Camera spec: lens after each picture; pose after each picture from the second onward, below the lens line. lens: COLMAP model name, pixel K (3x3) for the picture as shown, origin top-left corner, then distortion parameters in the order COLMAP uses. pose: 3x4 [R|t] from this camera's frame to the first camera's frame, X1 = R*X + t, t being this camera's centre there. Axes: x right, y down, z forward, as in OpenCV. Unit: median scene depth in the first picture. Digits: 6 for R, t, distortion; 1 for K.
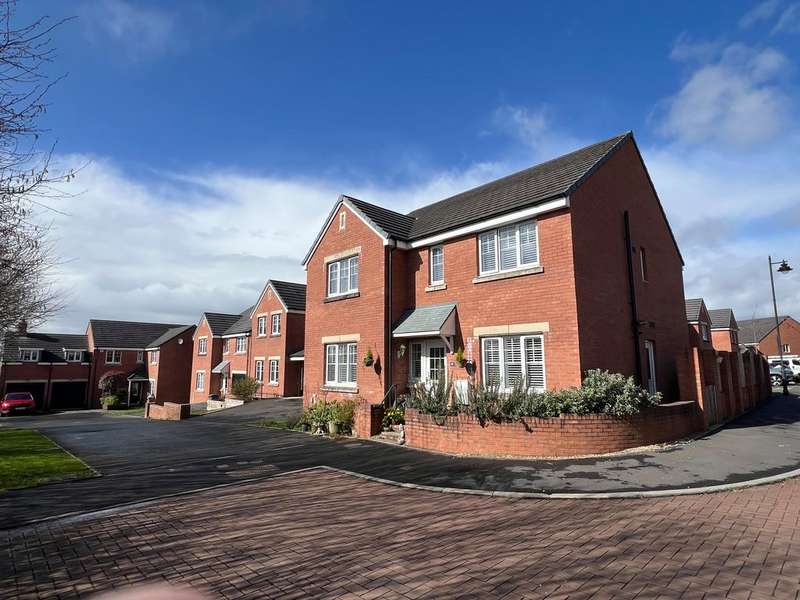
lens RADIAL K [[427.7, 0, 405.0], [0, 427.7, 297.7], [0, 0, 1]] dist [-0.006704, -0.001775]
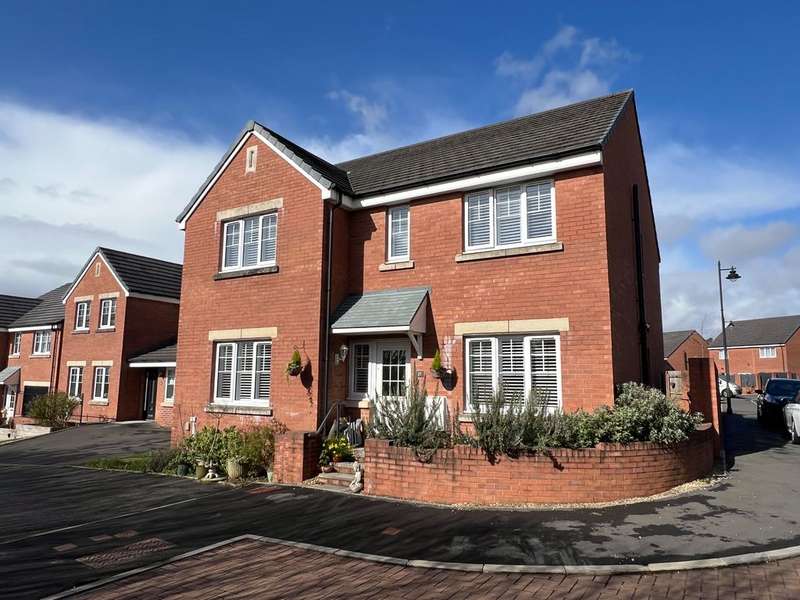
lens RADIAL K [[524.6, 0, 395.7], [0, 524.6, 300.3], [0, 0, 1]] dist [0.002492, -0.005168]
pose [[0.964524, 0.050222, 0.259174, -0.162435], [-0.052364, 0.998627, 0.001365, 0.035446], [-0.258749, -0.014888, 0.965830, 0.177310]]
